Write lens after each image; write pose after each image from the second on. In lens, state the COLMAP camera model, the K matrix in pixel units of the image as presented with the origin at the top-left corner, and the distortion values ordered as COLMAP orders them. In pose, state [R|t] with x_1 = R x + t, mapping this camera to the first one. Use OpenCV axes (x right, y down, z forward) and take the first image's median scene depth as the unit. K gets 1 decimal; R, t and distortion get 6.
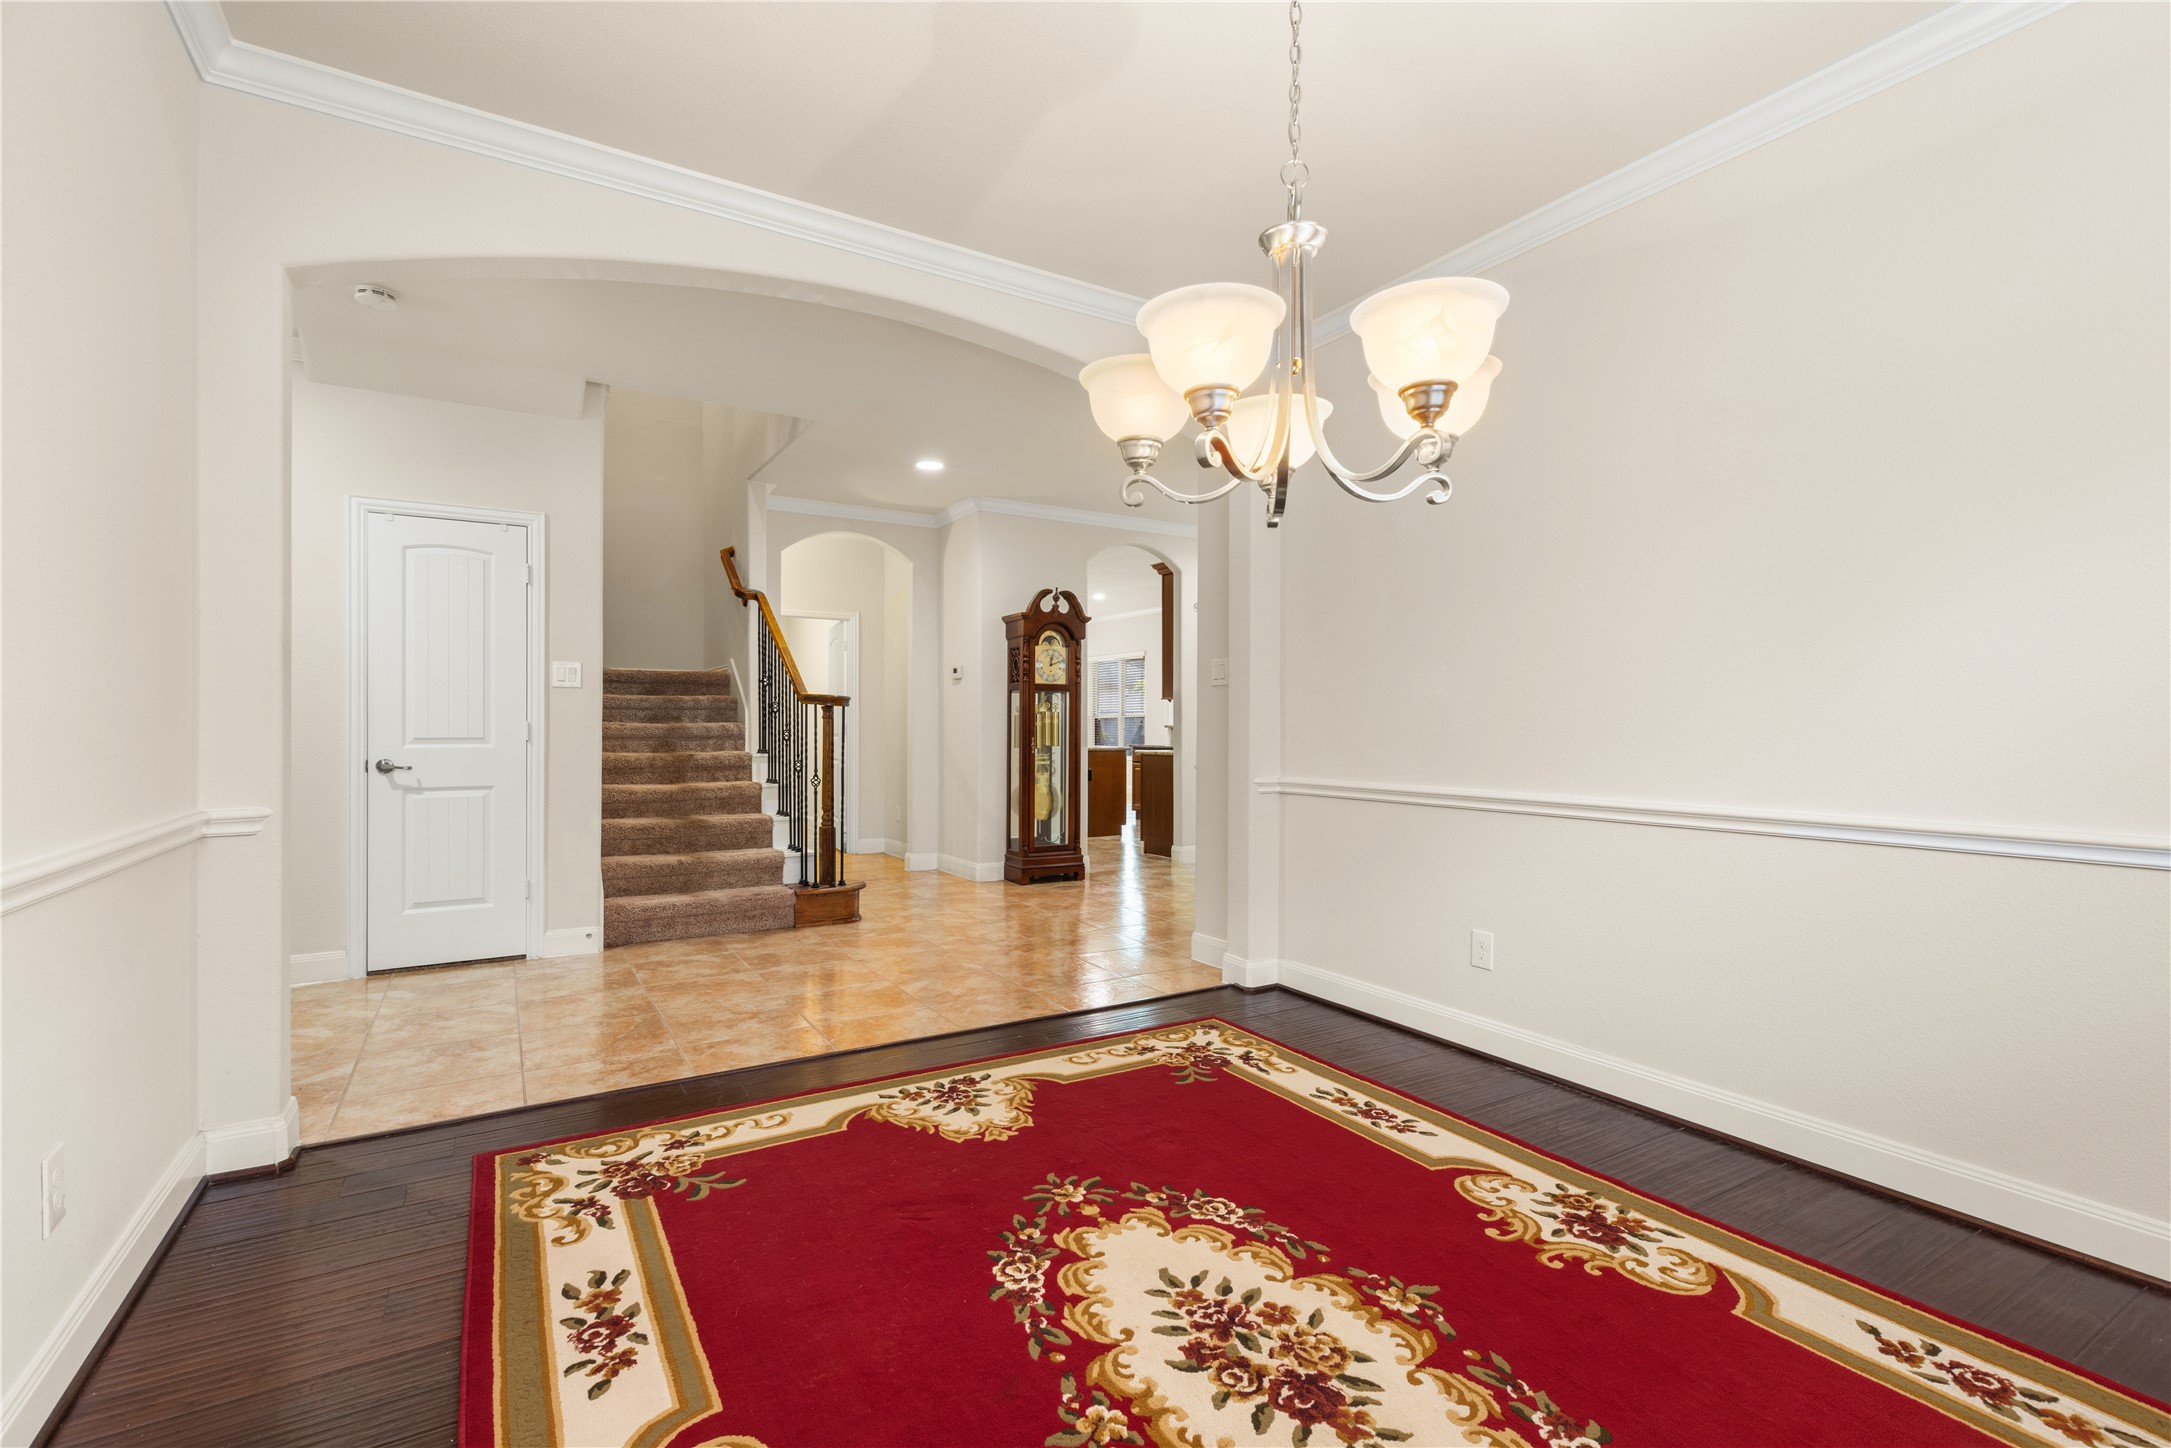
lens RADIAL K [[975.2, 0, 1077.5], [0, 975.2, 724.6], [0, 0, 1]] dist [0.004067, 0.001600]
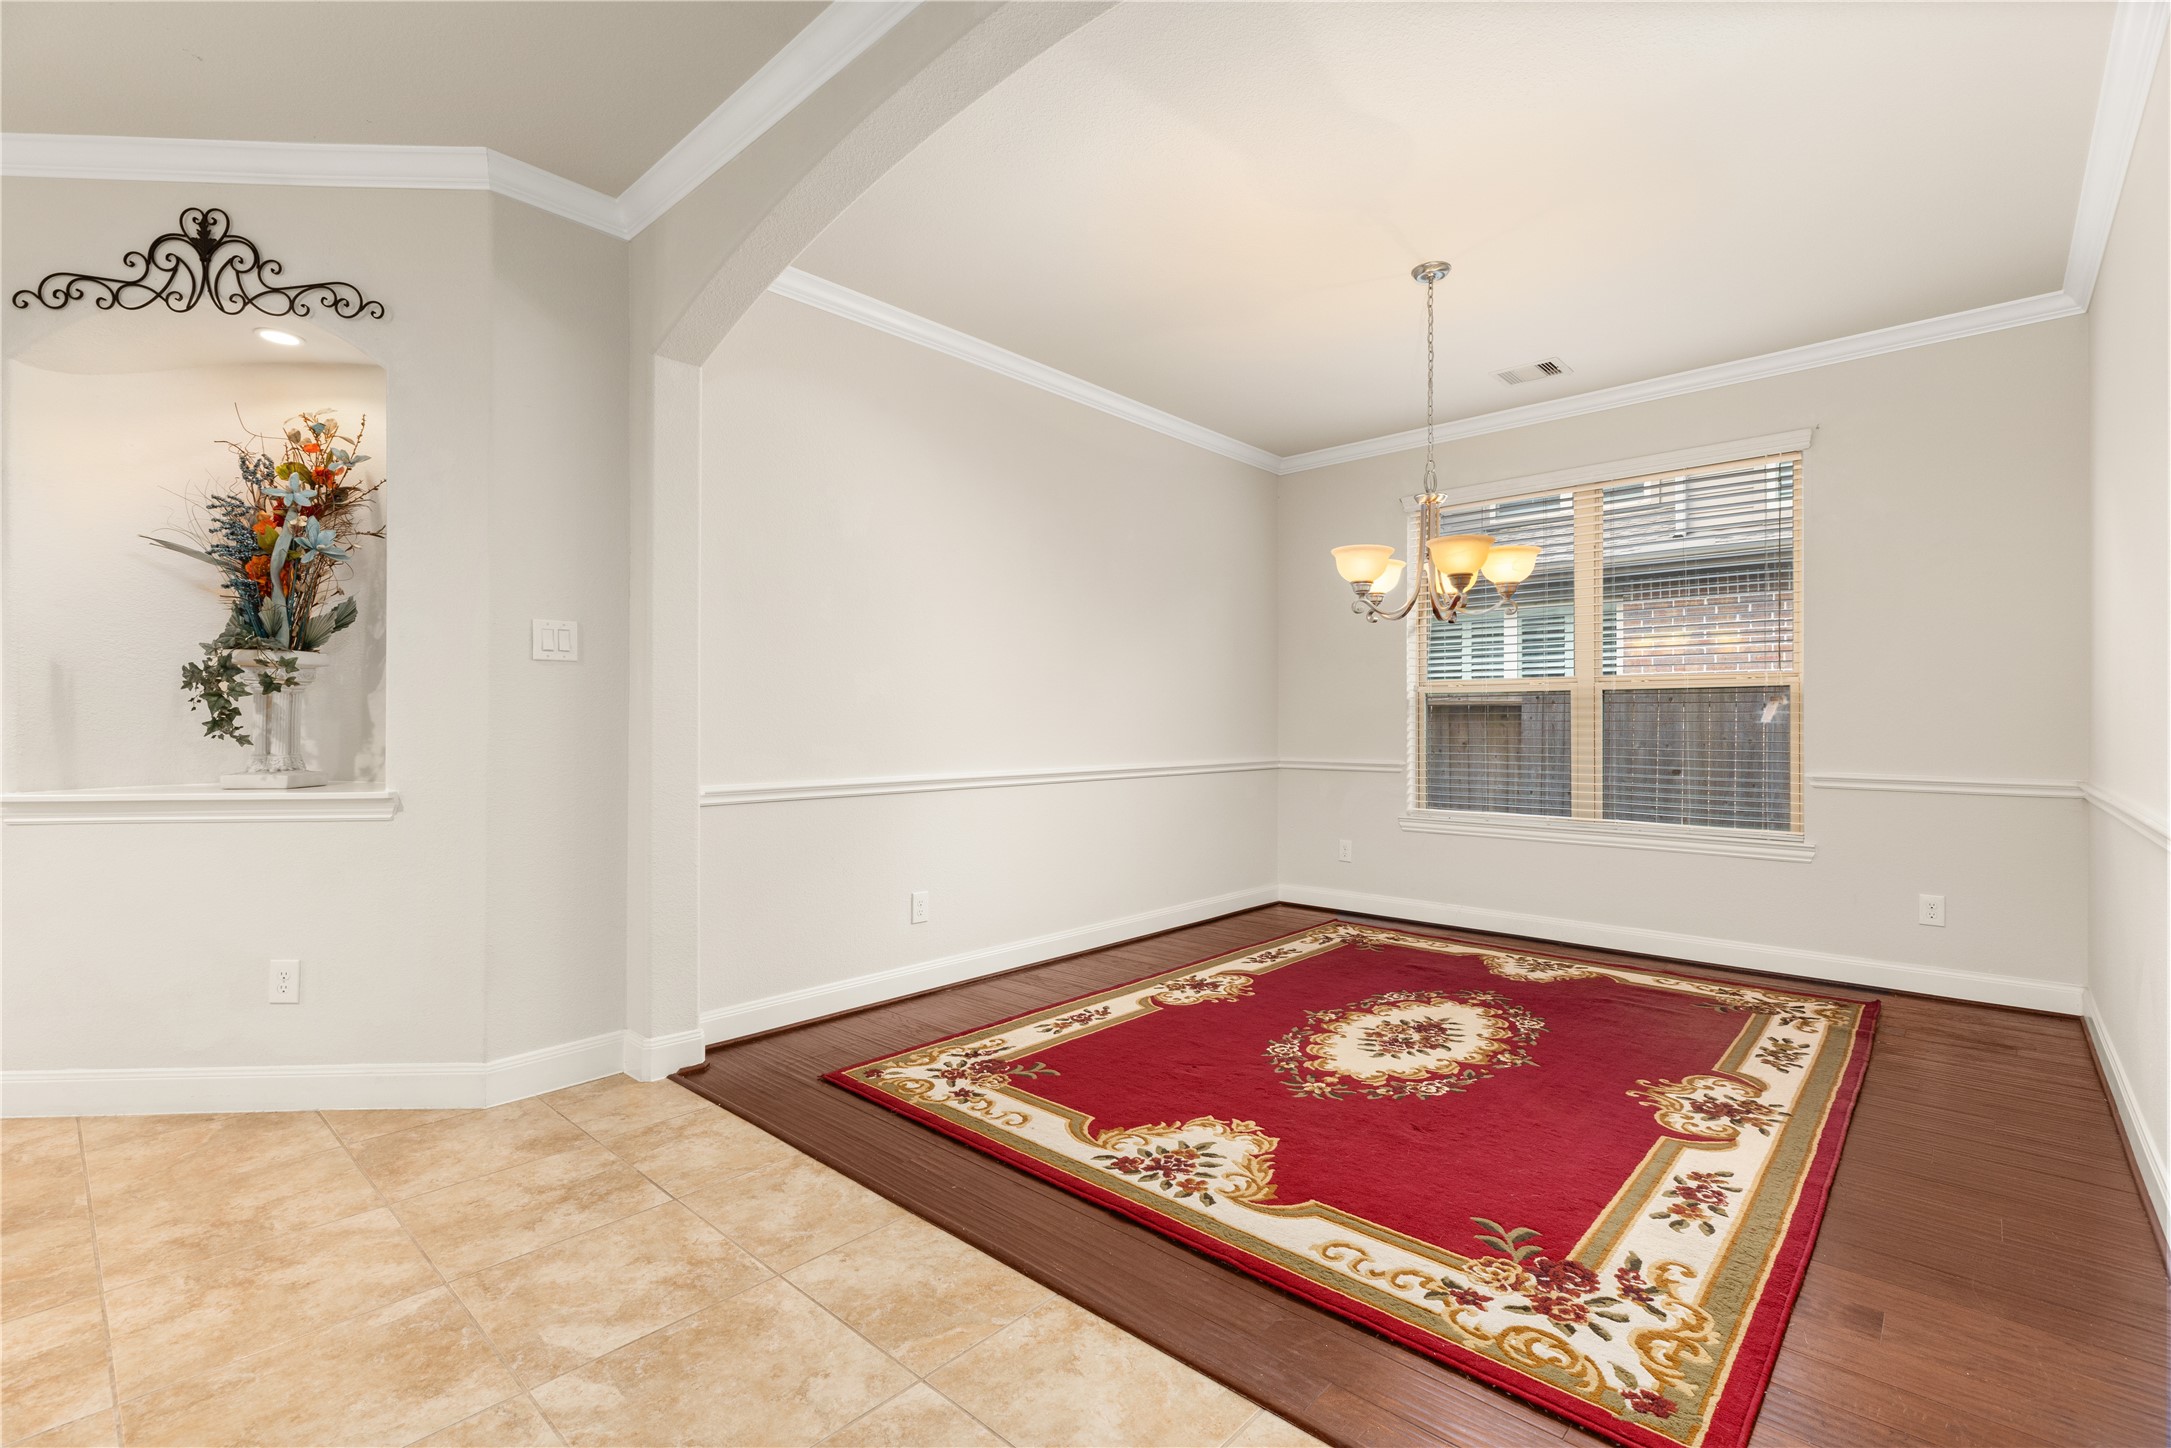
lens RADIAL K [[975.2, 0, 1080.0], [0, 975.2, 721.5], [0, 0, 1]] dist [0.004067, 0.001600]
pose [[-0.283380, -0.002703, 0.959004, -1.114151], [-0.002608, 0.999995, 0.002048, -0.003056], [-0.959004, -0.001921, -0.283386, 1.610695]]
